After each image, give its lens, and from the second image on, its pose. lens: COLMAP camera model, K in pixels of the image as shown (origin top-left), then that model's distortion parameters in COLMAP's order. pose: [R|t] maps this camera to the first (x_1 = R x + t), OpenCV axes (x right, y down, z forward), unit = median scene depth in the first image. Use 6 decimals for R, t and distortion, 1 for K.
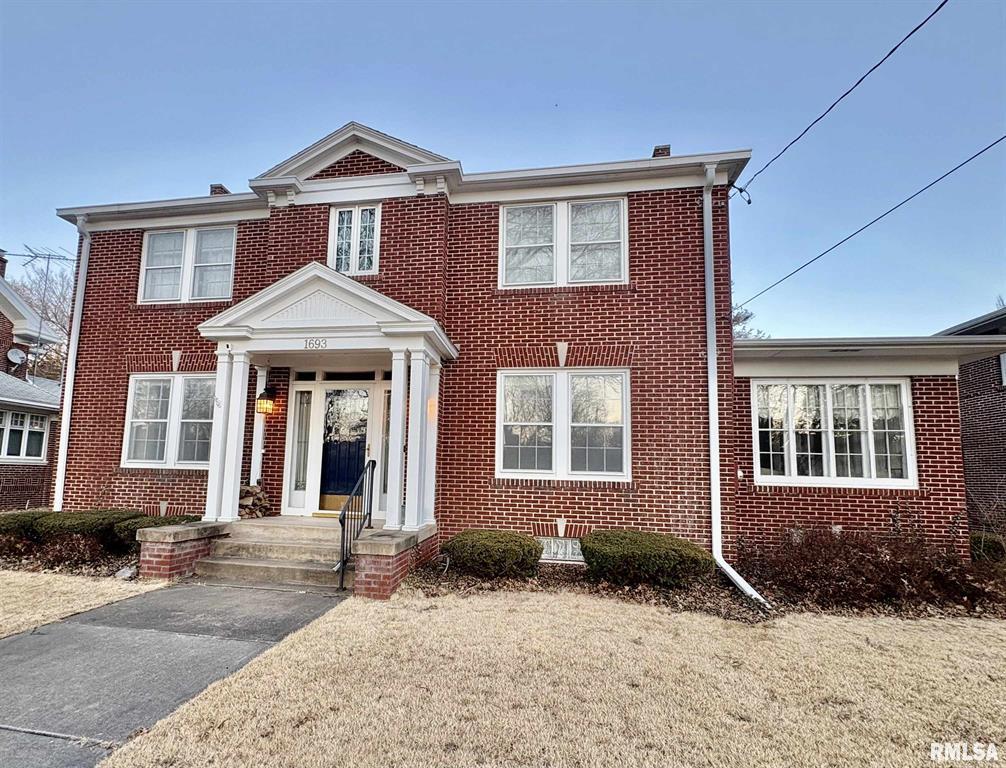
lens RADIAL K [[501.4, 0, 459.6], [0, 501.4, 418.9], [0, 0, 1]] dist [-0.001988, 0.001523]
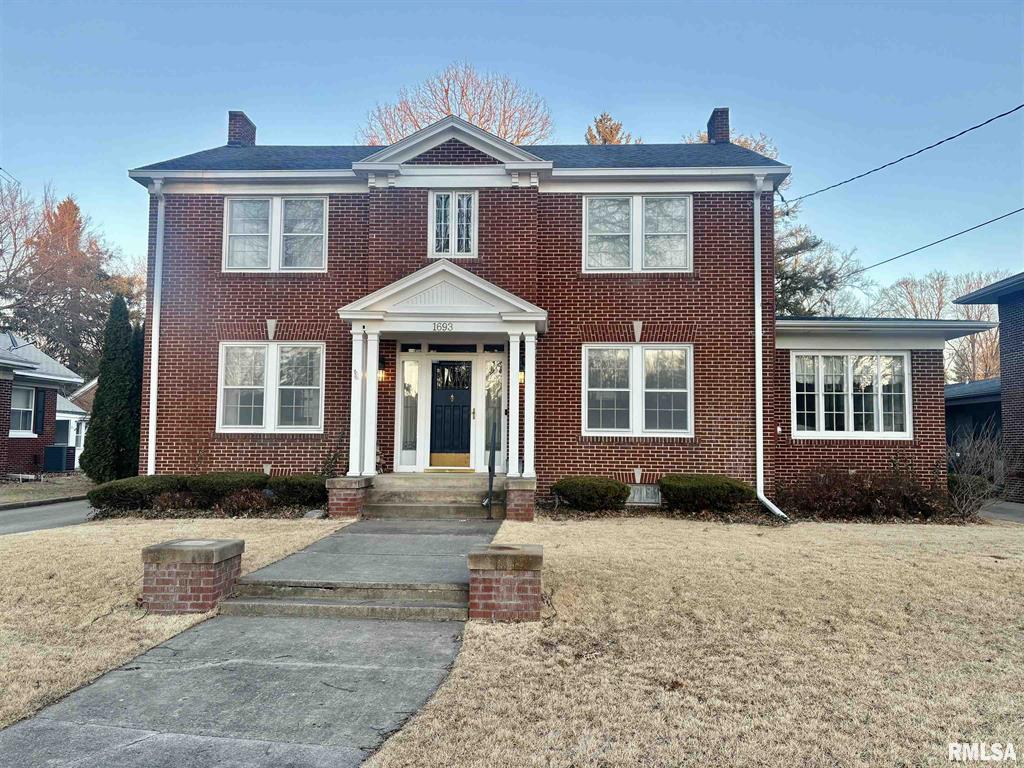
lens RADIAL K [[791.4, 0, 512.0], [0, 791.4, 384.0], [0, 0, 1]] dist [0.059003, -0.010413]
pose [[0.990750, -0.007082, 0.135513, -0.347469], [0.001680, 0.999201, 0.039932, -0.079882], [-0.135687, -0.039335, 0.989971, -0.825470]]
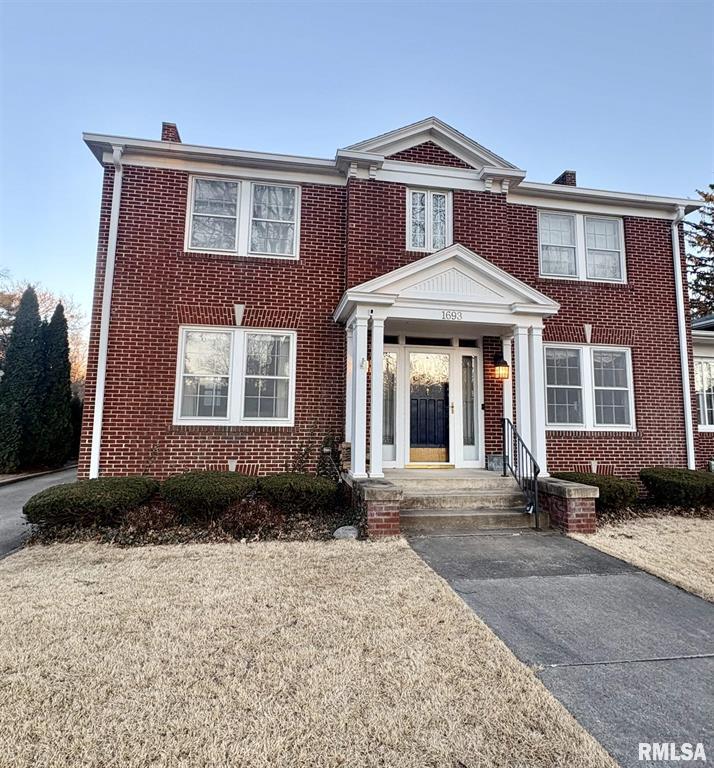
lens RADIAL K [[466.0, 0, 356.0], [0, 466.0, 359.8], [0, 0, 1]] dist [0.002364, -0.000884]
pose [[0.936647, 0.033061, 0.348712, -0.781201], [-0.029682, 0.999446, -0.015028, -0.025253], [-0.349016, 0.003726, 0.937109, 0.081525]]
